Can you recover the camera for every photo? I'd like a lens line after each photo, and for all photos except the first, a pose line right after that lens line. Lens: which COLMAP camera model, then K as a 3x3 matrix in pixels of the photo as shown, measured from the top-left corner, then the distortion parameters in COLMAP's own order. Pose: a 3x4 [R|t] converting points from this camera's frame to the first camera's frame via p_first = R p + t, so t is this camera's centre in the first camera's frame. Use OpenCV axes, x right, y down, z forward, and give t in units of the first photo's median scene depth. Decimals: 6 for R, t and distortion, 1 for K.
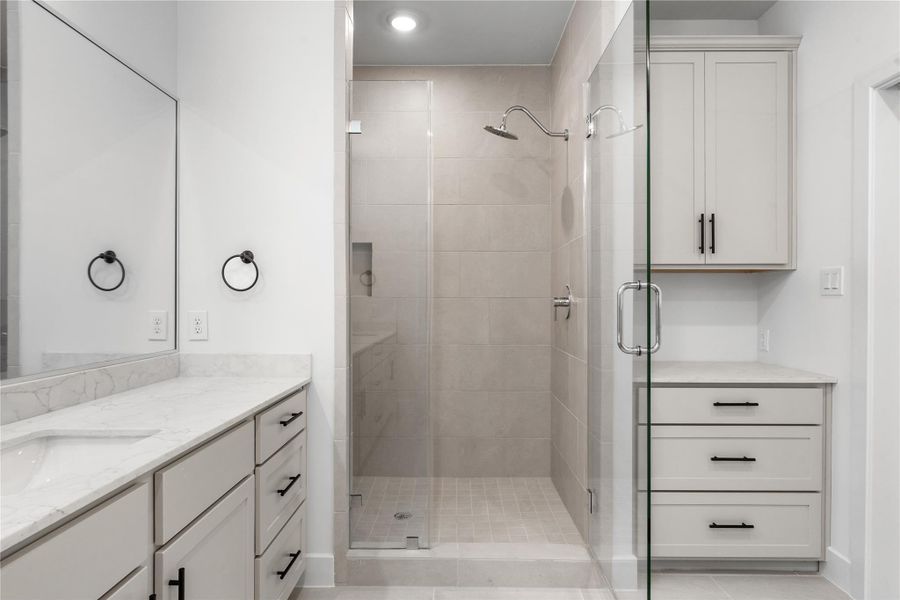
lens RADIAL K [[404.1, 0, 449.8], [0, 404.1, 299.4], [0, 0, 1]] dist [-0.004526, 0.001086]
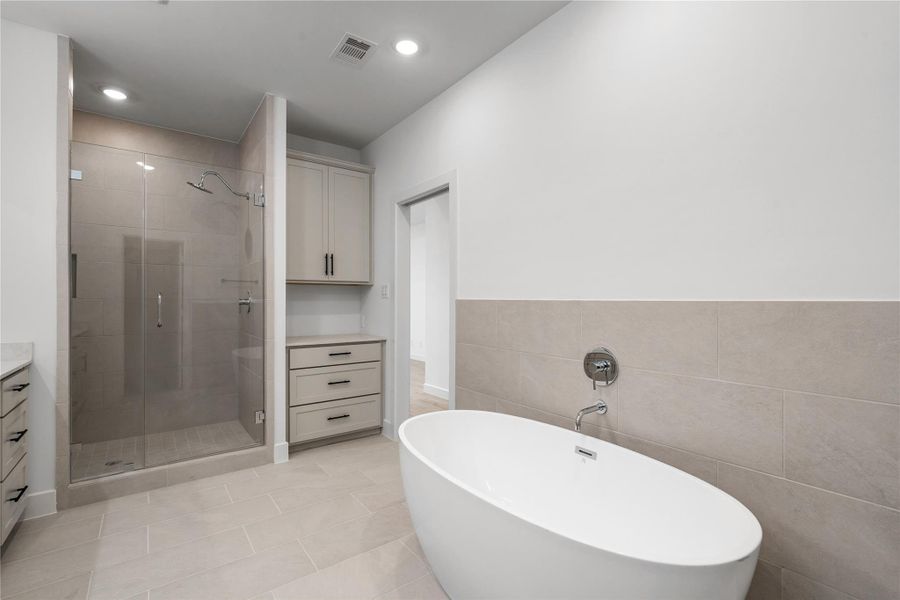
lens RADIAL K [[404.1, 0, 449.8], [0, 404.1, 299.4], [0, 0, 1]] dist [-0.004526, 0.001086]
pose [[0.777718, -0.000623, 0.628613, -0.102395], [-0.002051, 0.999992, 0.003528, -0.010568], [-0.628610, -0.004033, 0.777710, -0.831712]]
